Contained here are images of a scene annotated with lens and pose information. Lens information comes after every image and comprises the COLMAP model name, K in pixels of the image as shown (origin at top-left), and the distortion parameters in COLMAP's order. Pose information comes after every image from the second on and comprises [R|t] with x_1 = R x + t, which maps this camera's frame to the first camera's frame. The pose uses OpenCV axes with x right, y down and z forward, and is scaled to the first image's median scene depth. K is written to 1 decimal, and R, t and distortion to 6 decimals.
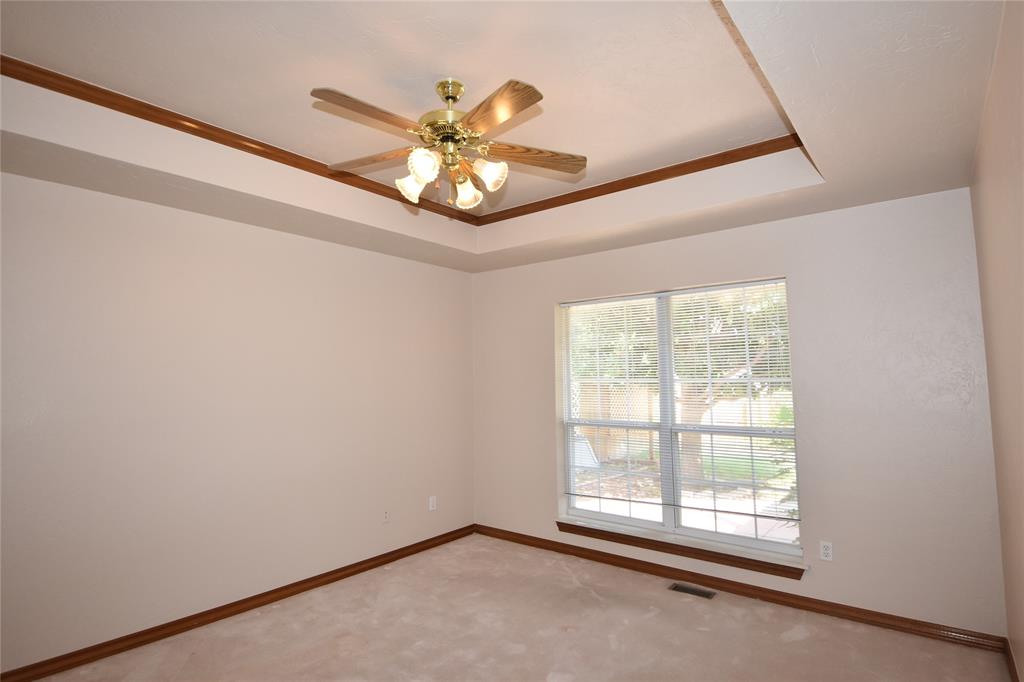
lens RADIAL K [[526.1, 0, 524.9], [0, 526.1, 339.3], [0, 0, 1]] dist [-0.000034, -0.024955]
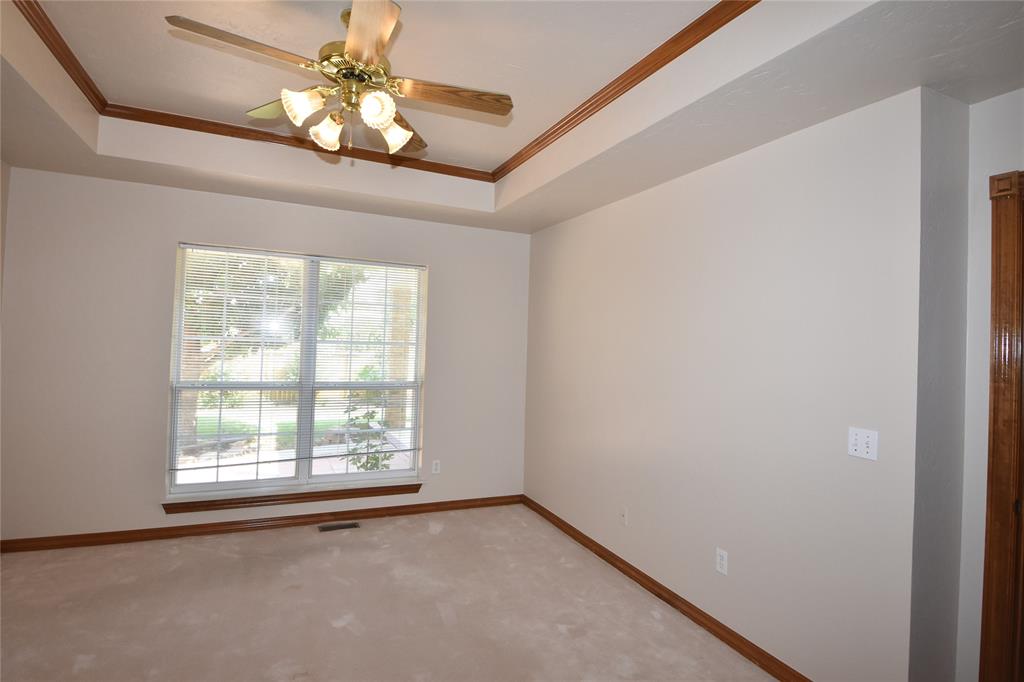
lens RADIAL K [[526.1, 0, 524.9], [0, 526.1, 339.3], [0, 0, 1]] dist [-0.000034, -0.024955]
pose [[0.442000, 0.024567, 0.896679, -0.514524], [-0.108893, 0.993702, 0.026451, 0.001154], [-0.890381, -0.109333, 0.441891, 0.175553]]
